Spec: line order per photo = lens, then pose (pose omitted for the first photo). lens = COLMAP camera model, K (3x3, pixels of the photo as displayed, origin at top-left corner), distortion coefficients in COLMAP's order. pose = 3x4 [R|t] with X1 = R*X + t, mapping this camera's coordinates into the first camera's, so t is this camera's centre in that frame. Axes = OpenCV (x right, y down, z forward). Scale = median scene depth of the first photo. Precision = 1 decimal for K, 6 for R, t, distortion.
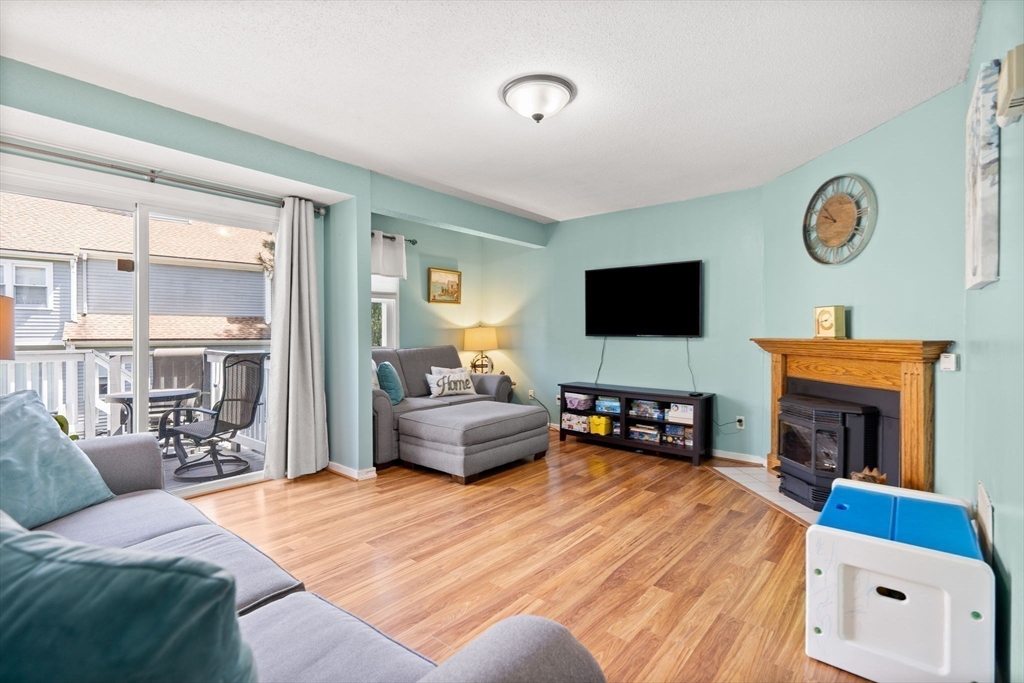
lens RADIAL K [[472.3, 0, 507.5], [0, 472.3, 332.6], [0, 0, 1]] dist [0.000175, 0.000769]
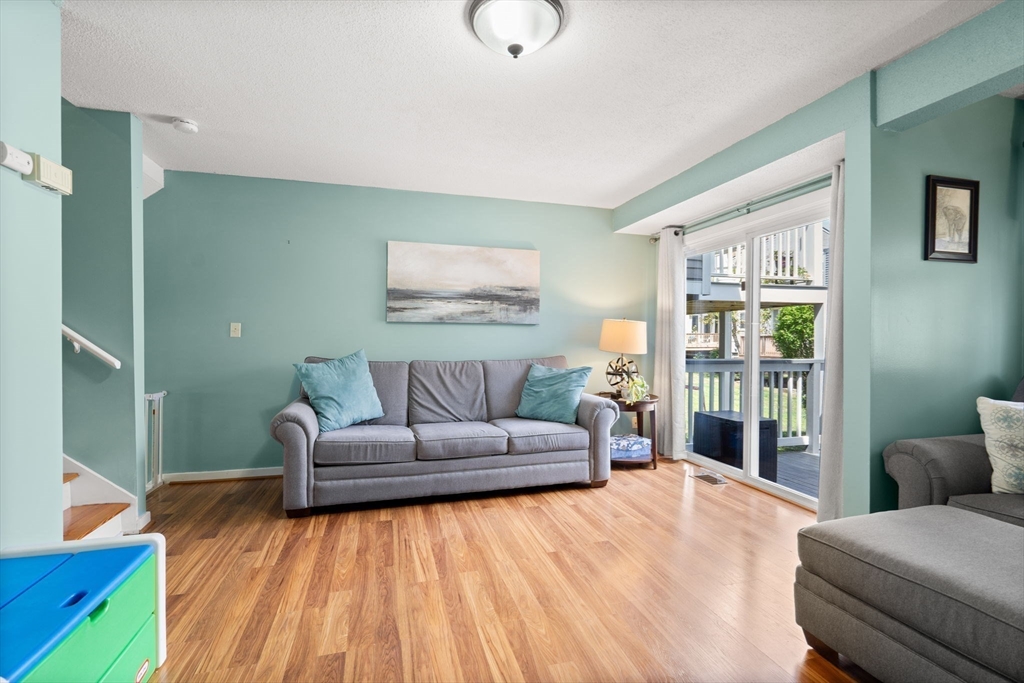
lens RADIAL K [[469.2, 0, 512.0], [0, 469.2, 341.5], [0, 0, 1]] dist [-0.001785, 0.000186]
pose [[-0.557984, 0.001224, -0.829851, 0.671089], [-0.000268, 0.999999, 0.001655, 0.003316], [0.829851, 0.001146, -0.557983, 1.388489]]
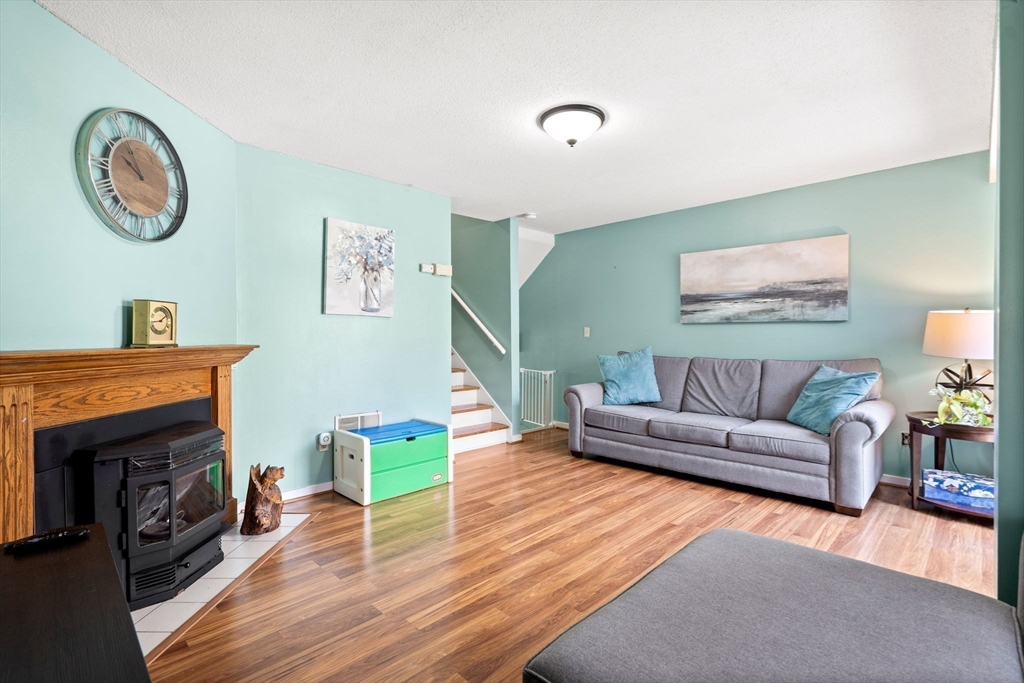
lens RADIAL K [[472.3, 0, 507.5], [0, 472.3, 332.6], [0, 0, 1]] dist [0.000175, 0.000769]
pose [[-0.996665, -0.000219, 0.081602, 0.120970], [-0.001224, 0.999924, -0.012266, 0.000097], [-0.081593, -0.012325, -0.996590, 2.073903]]
